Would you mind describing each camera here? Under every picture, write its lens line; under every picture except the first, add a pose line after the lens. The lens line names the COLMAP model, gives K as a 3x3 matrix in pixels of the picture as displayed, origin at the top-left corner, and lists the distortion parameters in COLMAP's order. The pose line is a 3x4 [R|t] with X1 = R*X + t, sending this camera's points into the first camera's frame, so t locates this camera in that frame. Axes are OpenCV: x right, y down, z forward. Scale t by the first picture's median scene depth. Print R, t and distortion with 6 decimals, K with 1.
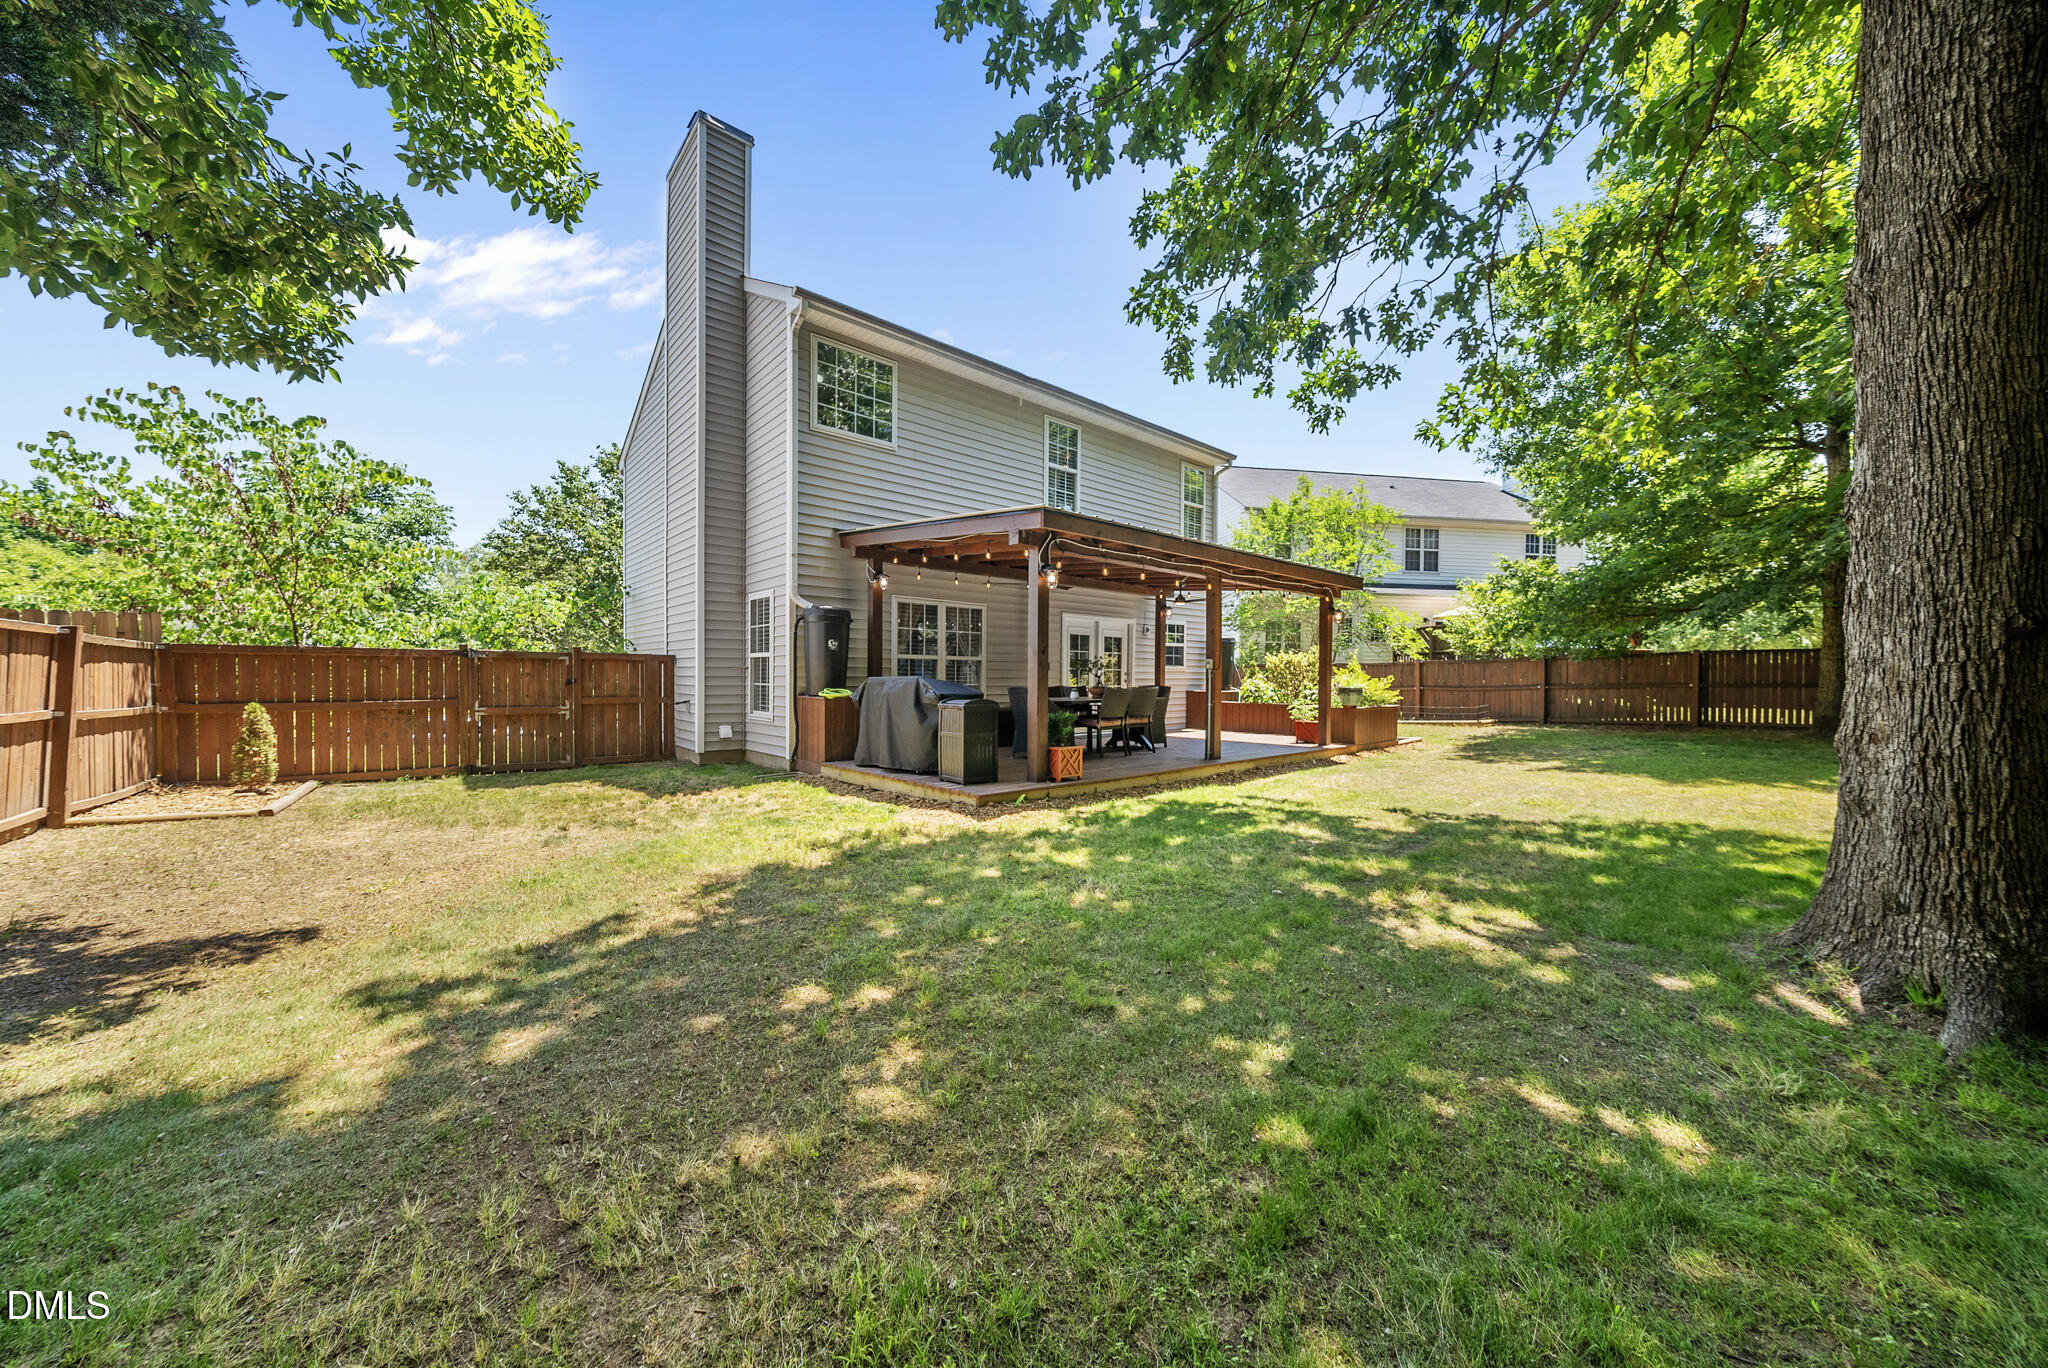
lens RADIAL K [[700.8, 0, 1015.4], [0, 700.8, 684.7], [0, 0, 1]] dist [-0.006725, 0.000060]
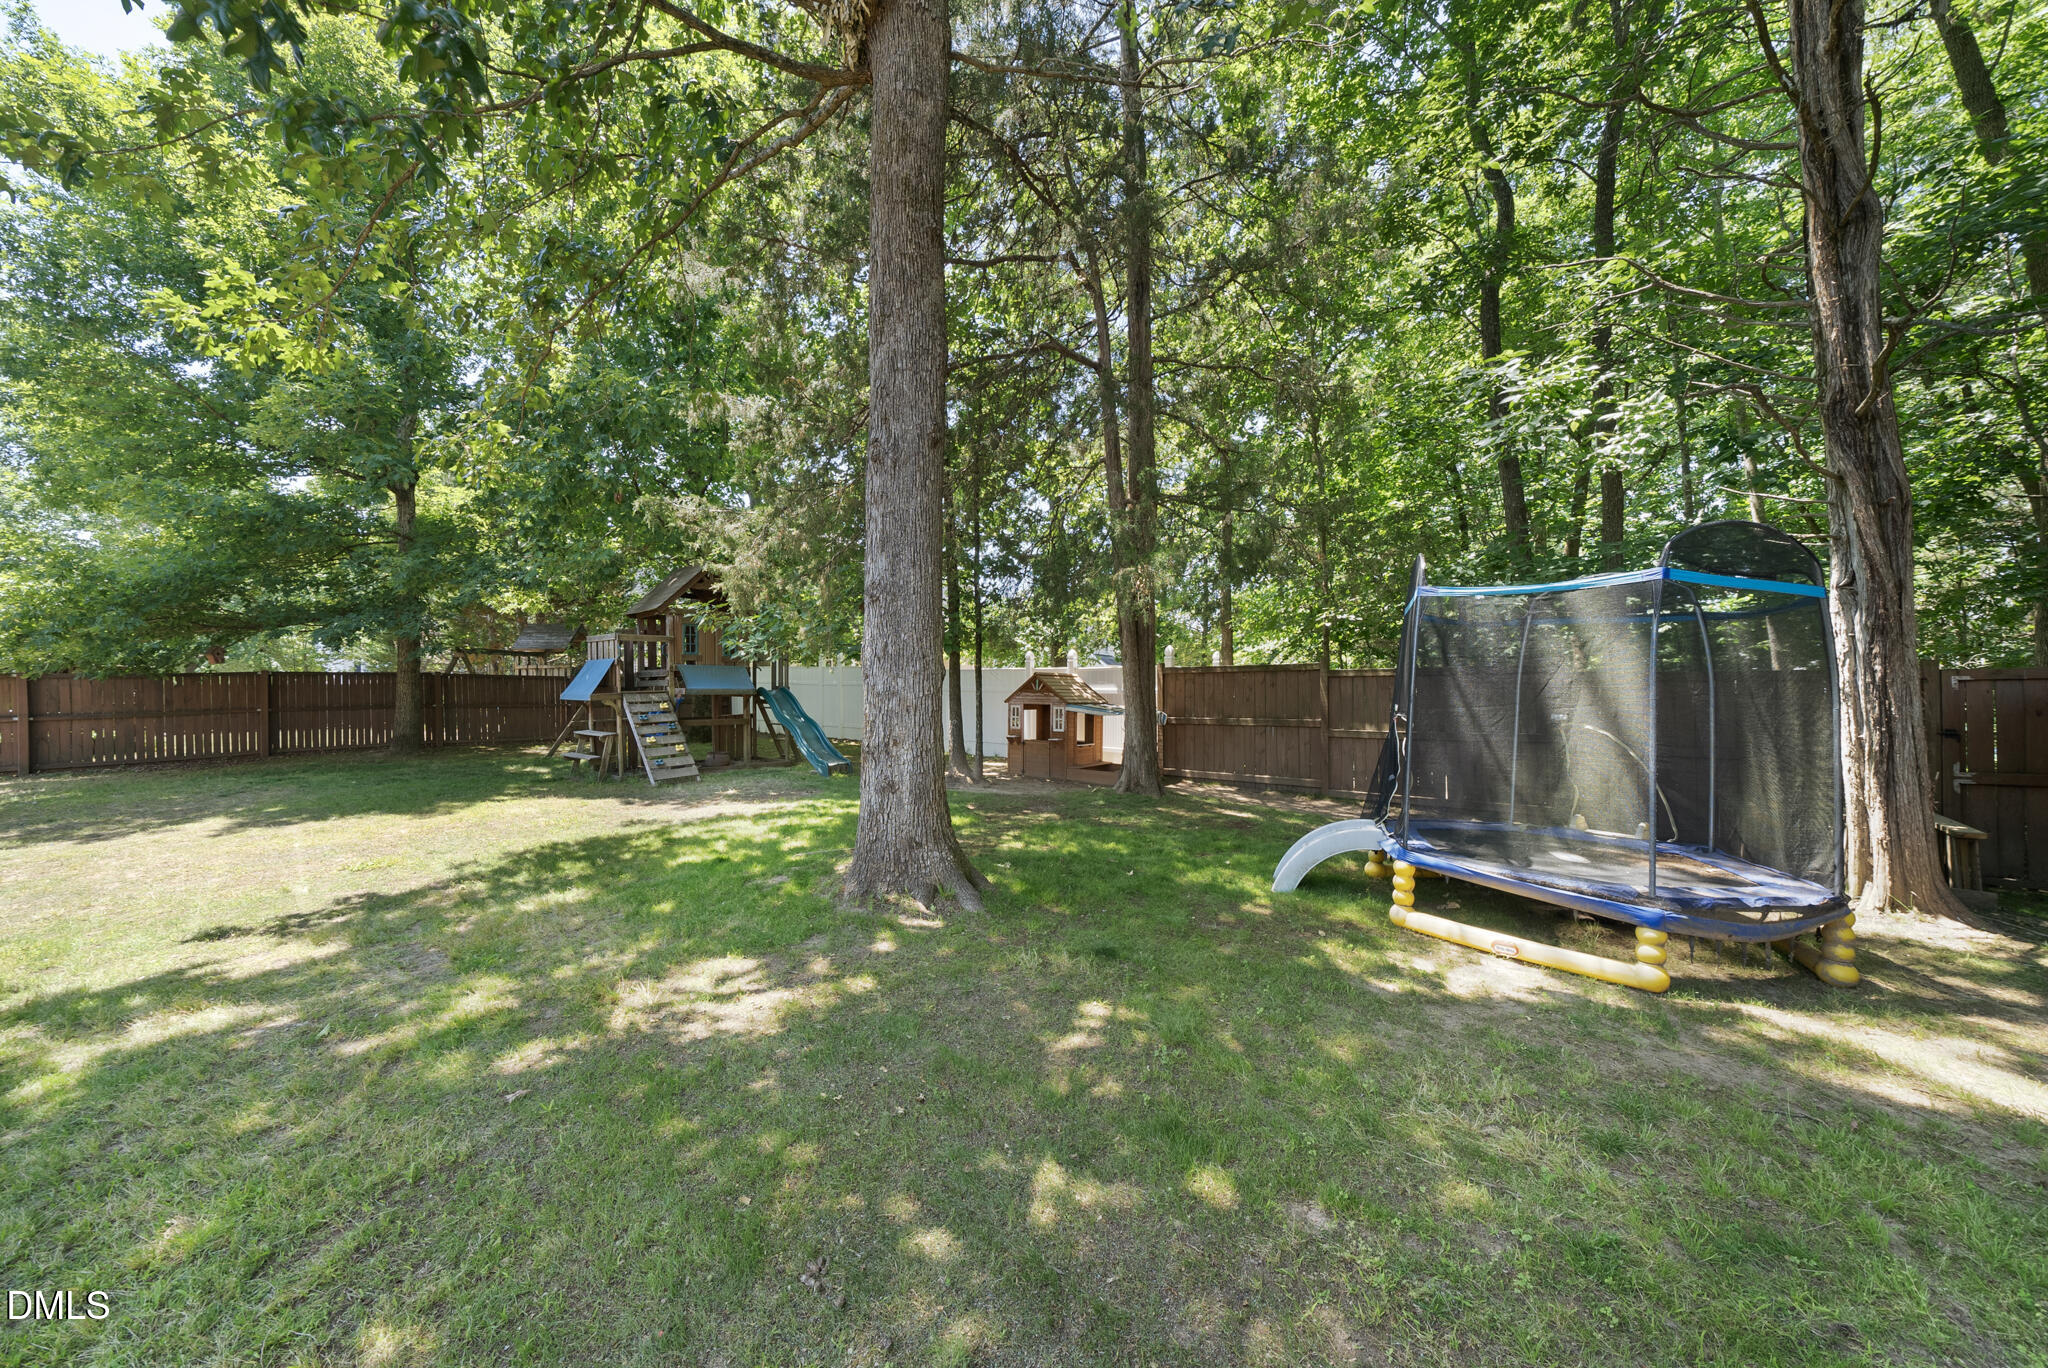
lens RADIAL K [[700.8, 0, 1015.4], [0, 700.8, 684.7], [0, 0, 1]] dist [-0.006725, 0.000060]
pose [[-0.161669, 0.003951, 0.986837, -0.304917], [0.023162, 0.999732, -0.000208, -0.038312], [-0.986573, 0.022823, -0.161717, 0.800077]]
